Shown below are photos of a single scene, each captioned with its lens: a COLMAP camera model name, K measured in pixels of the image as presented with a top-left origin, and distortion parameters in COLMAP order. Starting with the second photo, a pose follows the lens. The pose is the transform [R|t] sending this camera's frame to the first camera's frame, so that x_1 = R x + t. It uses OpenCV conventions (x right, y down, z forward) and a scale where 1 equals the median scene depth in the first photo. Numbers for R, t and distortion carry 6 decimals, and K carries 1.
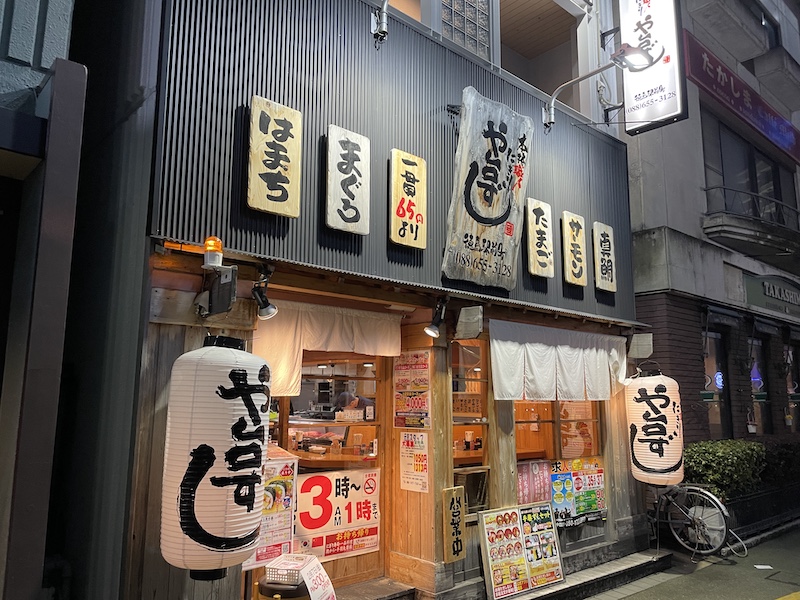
lens RADIAL K [[609.6, 0, 399.7], [0, 609.6, 304.5], [0, 0, 1]] dist [0.043127, -0.042860]
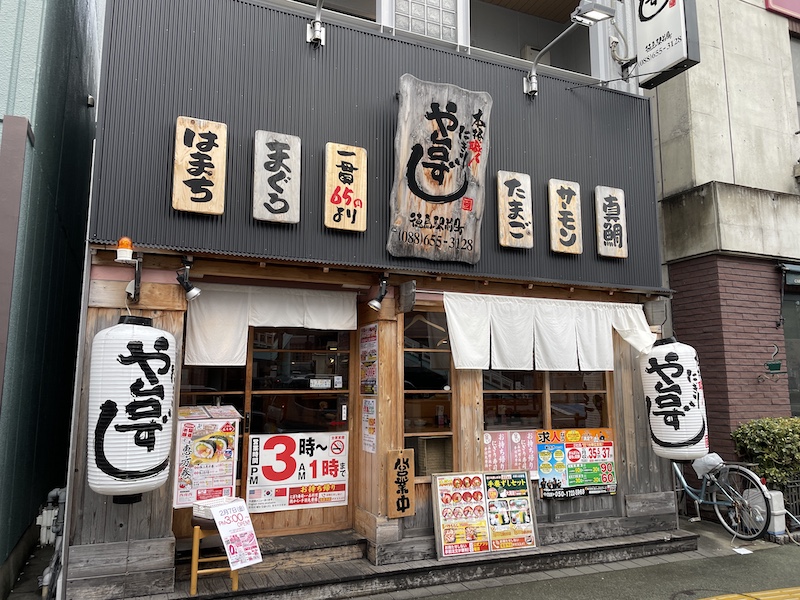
lens RADIAL K [[609.6, 0, 397.5], [0, 609.6, 297.1], [0, 0, 1]] dist [0.043127, -0.042860]
pose [[0.950064, -0.050748, -0.307901, 0.412506], [0.053463, 0.998570, 0.000383, 0.029203], [0.307442, -0.016825, 0.951418, -0.020737]]
